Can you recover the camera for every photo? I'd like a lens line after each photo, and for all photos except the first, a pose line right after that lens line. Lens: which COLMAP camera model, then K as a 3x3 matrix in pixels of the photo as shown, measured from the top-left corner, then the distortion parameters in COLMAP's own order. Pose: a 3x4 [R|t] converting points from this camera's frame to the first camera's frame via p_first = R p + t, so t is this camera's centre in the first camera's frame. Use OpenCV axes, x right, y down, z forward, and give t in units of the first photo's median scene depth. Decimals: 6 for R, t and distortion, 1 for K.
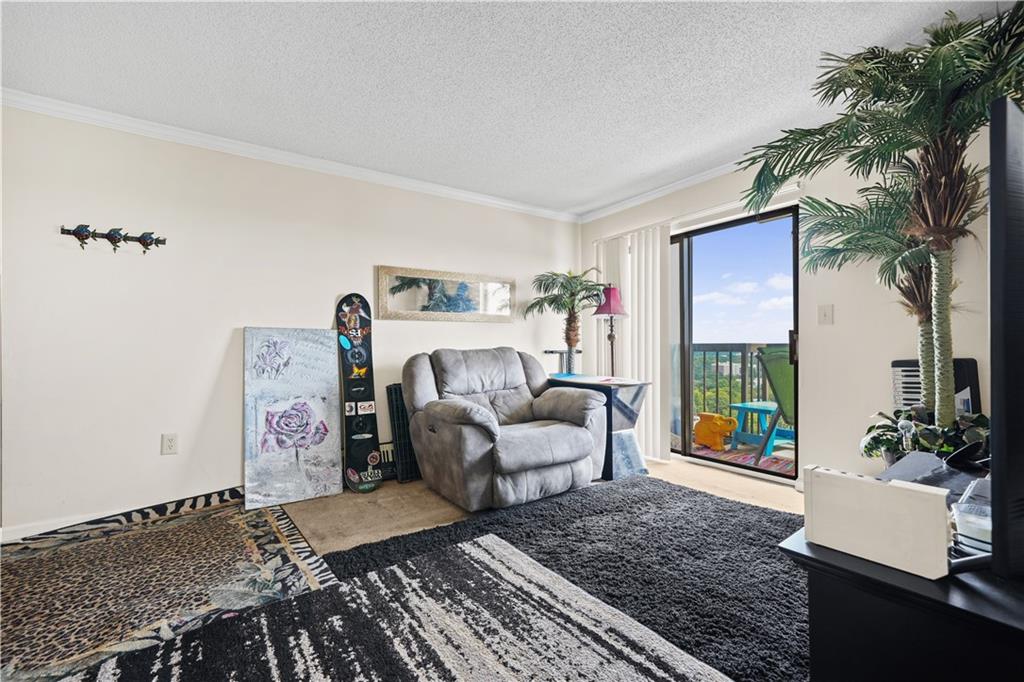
lens RADIAL K [[430.1, 0, 506.4], [0, 430.1, 346.7], [0, 0, 1]] dist [-0.001089, 0.004905]
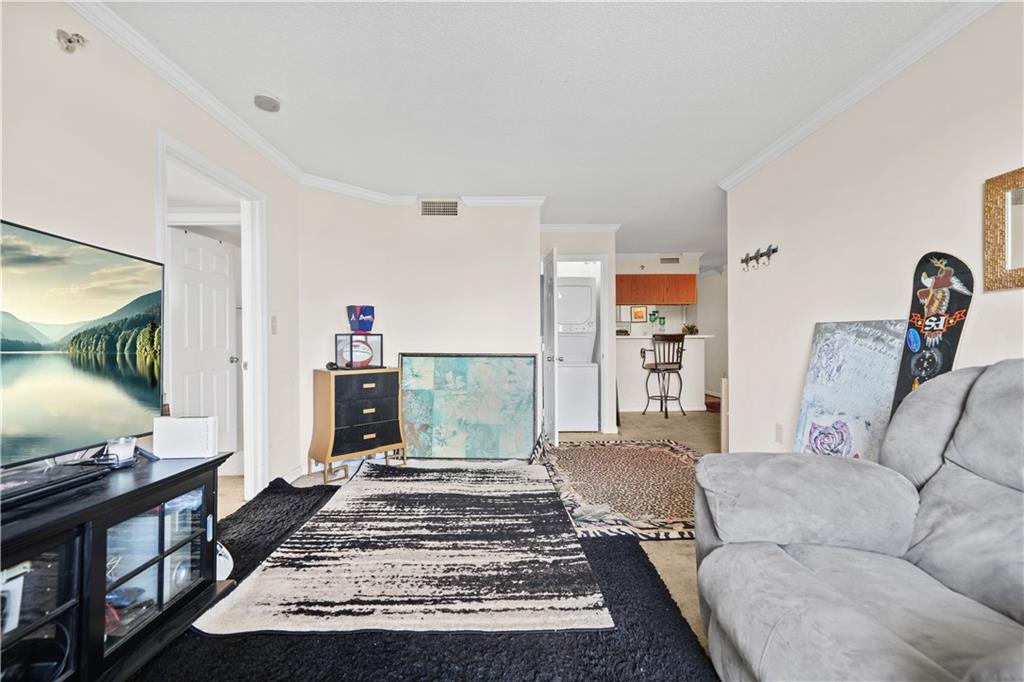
lens RADIAL K [[443.6, 0, 506.2], [0, 443.6, 343.8], [0, 0, 1]] dist [0.007946, 0.000659]
pose [[-0.562505, 0.010936, -0.826721, 0.664095], [0.003047, 0.999933, 0.011154, -0.020159], [0.826788, 0.003755, -0.562501, 1.306446]]
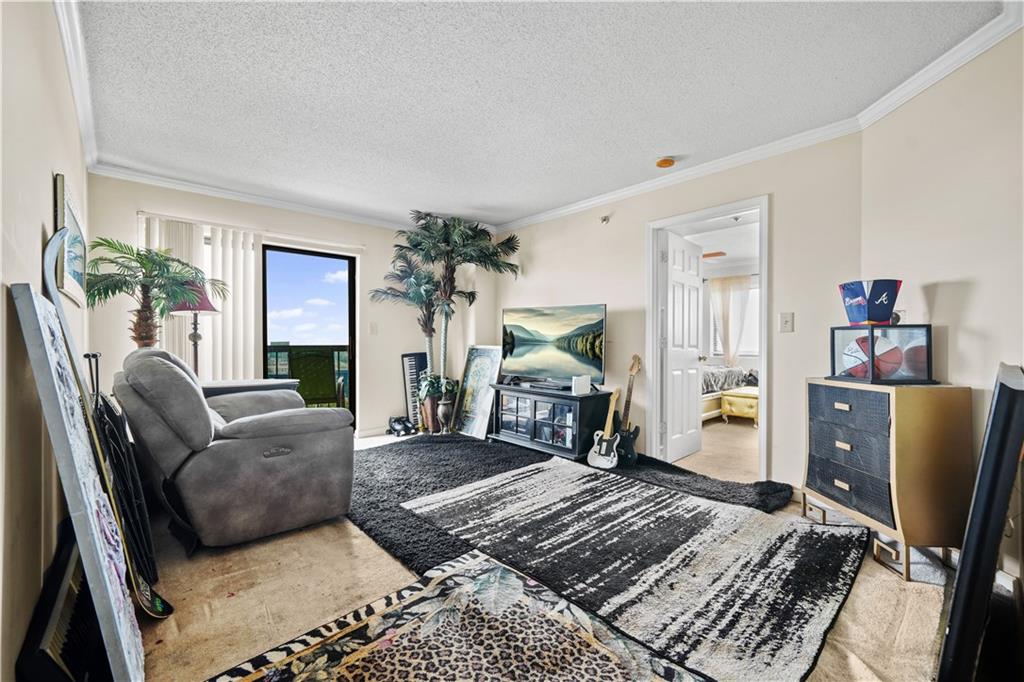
lens RADIAL K [[430.1, 0, 506.4], [0, 430.1, 346.7], [0, 0, 1]] dist [-0.001089, 0.004905]
pose [[-0.132933, 0.003611, 0.991118, -1.303111], [0.005173, 0.999982, -0.002949, 0.006810], [-0.991112, 0.004735, -0.132949, 0.900327]]
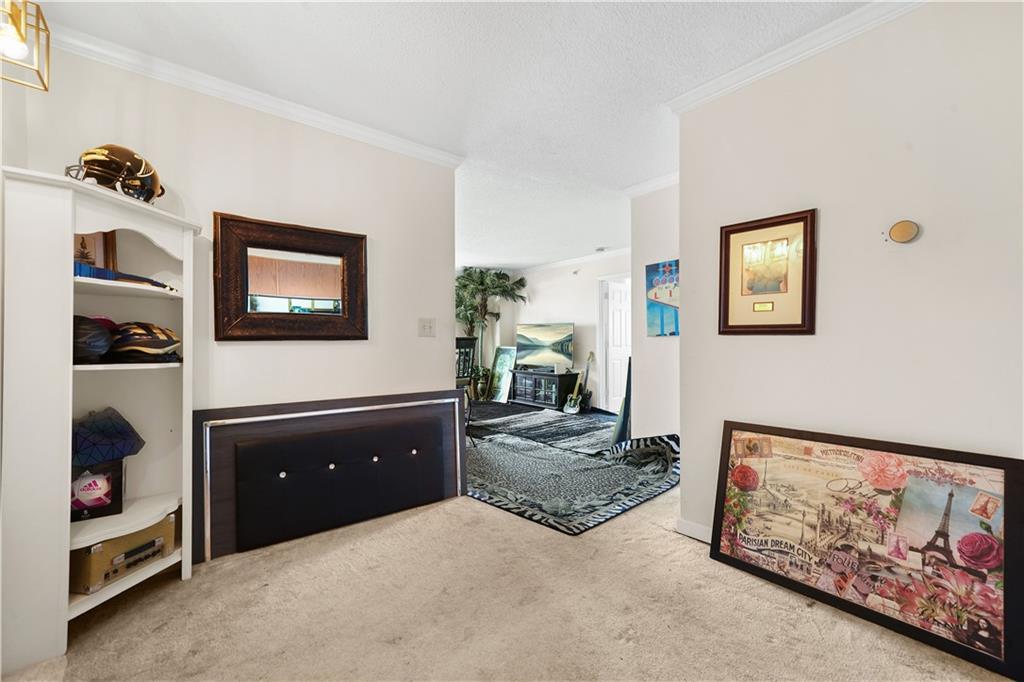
lens RADIAL K [[443.6, 0, 506.2], [0, 443.6, 343.8], [0, 0, 1]] dist [0.007946, 0.000659]
pose [[0.090225, 0.003765, -0.995914, 0.810376], [0.004142, 0.999983, 0.004156, -0.015017], [0.995913, -0.004500, 0.090208, 0.538346]]
